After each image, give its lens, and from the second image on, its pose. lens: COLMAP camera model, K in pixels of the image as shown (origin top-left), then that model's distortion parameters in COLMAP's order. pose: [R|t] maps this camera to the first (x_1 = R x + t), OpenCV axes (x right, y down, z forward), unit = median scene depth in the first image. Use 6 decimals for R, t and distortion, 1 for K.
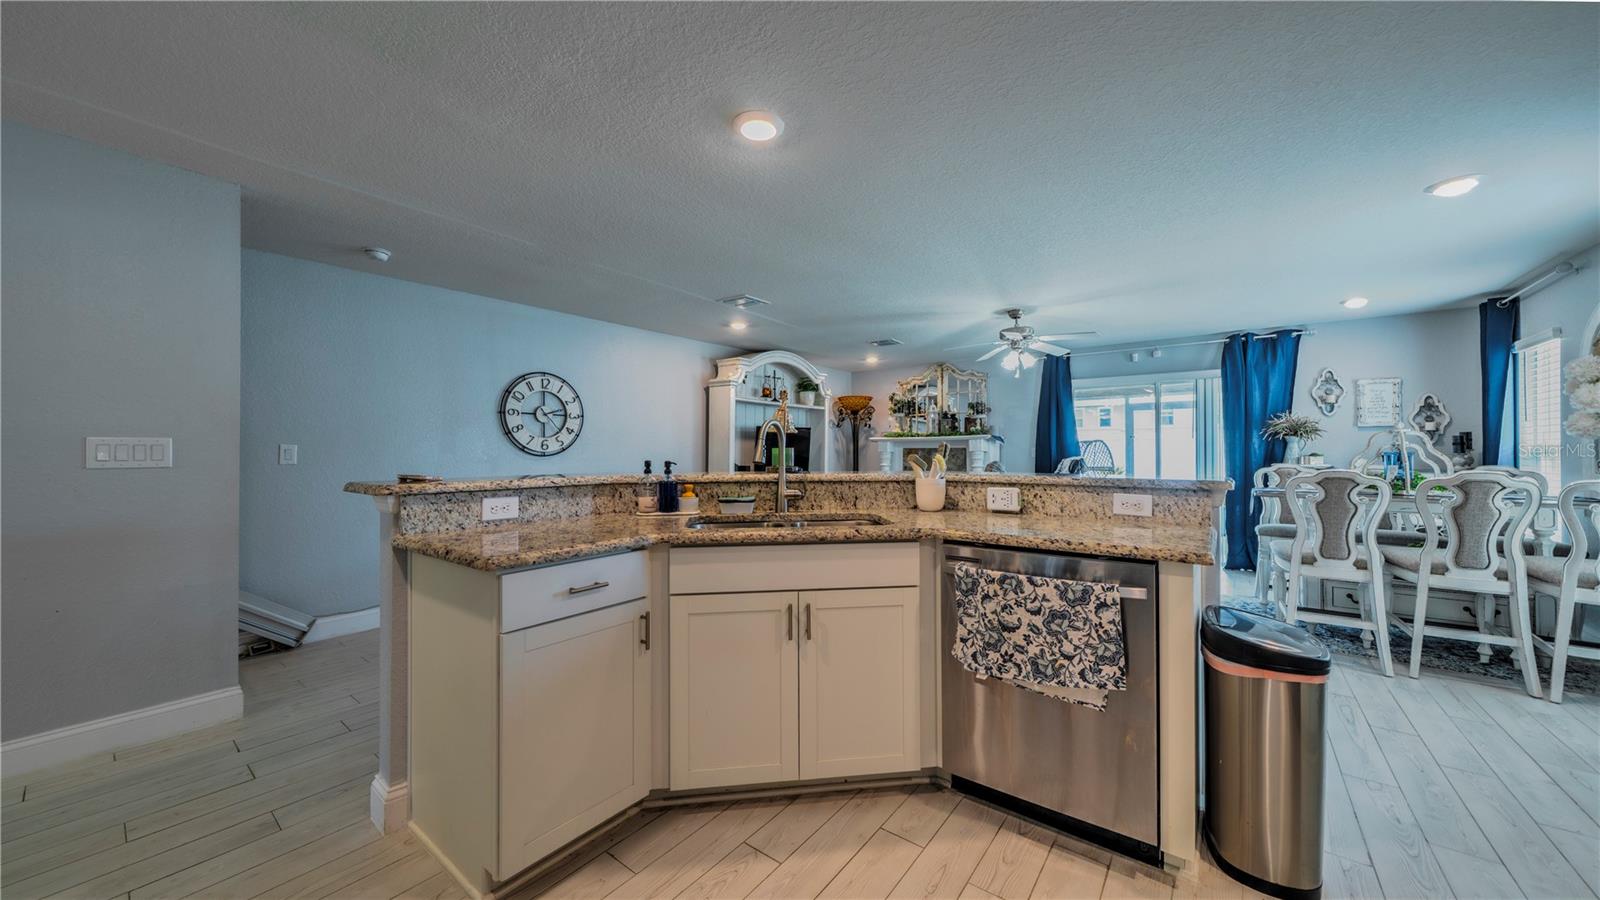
lens RADIAL K [[560.1, 0, 802.6], [0, 560.1, 448.0], [0, 0, 1]] dist [0.010748, -0.004039]
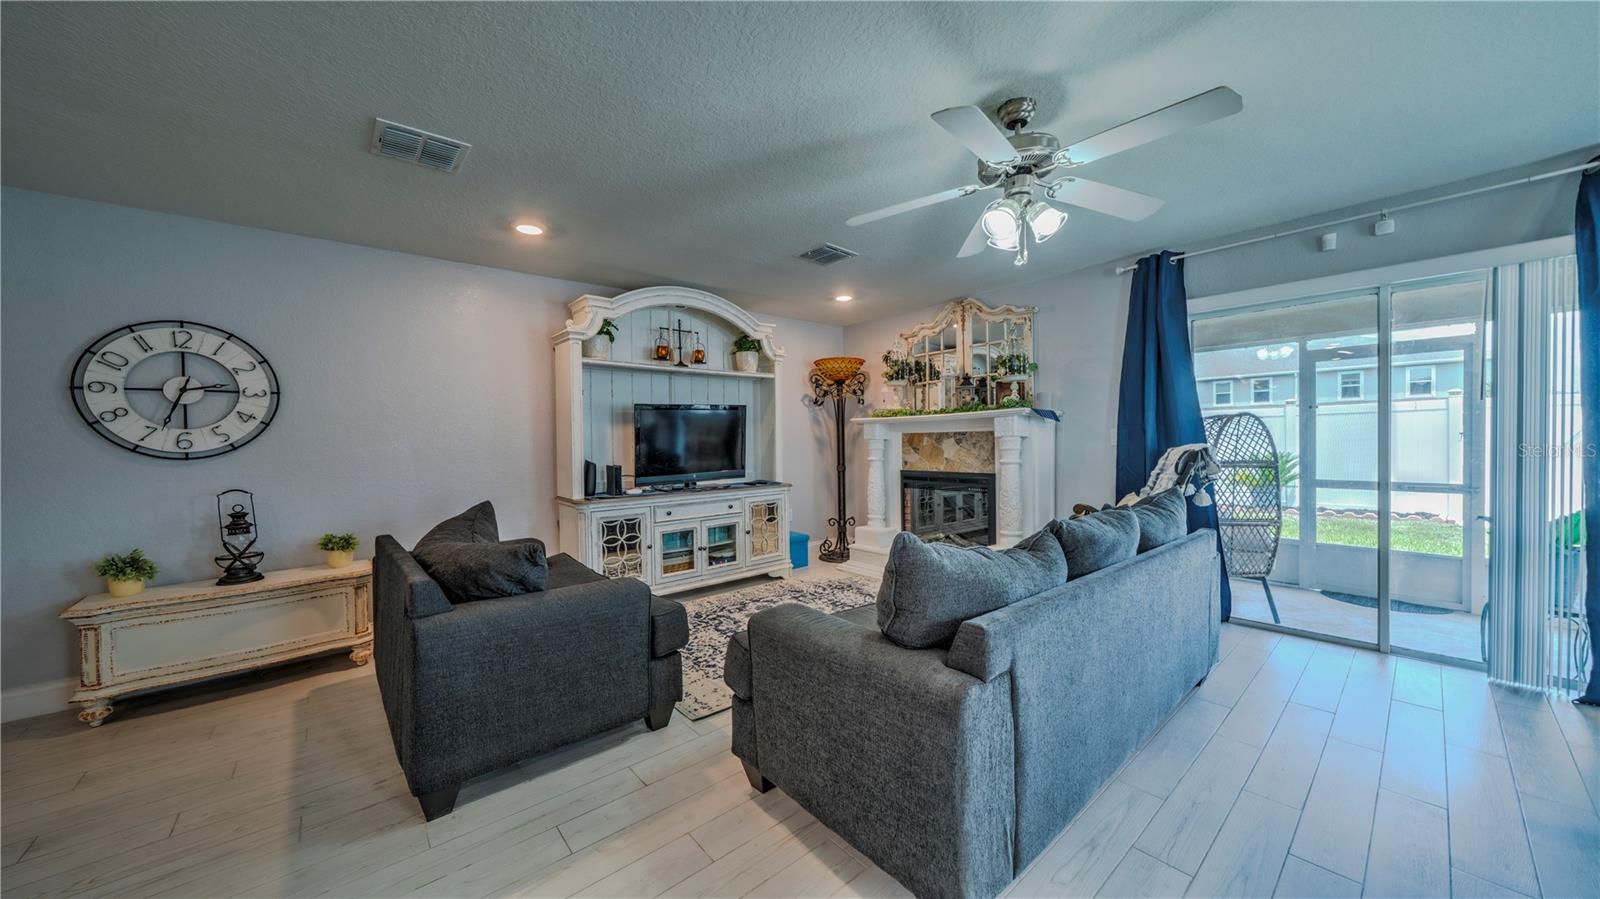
lens RADIAL K [[544.2, 0, 791.4], [0, 544.2, 446.5], [0, 0, 1]] dist [0.006648, -0.000158]
pose [[0.976584, -0.014130, -0.214671, 0.309118], [0.018976, 0.999609, 0.020528, 0.000732], [0.214297, -0.024121, 0.976471, 0.569594]]
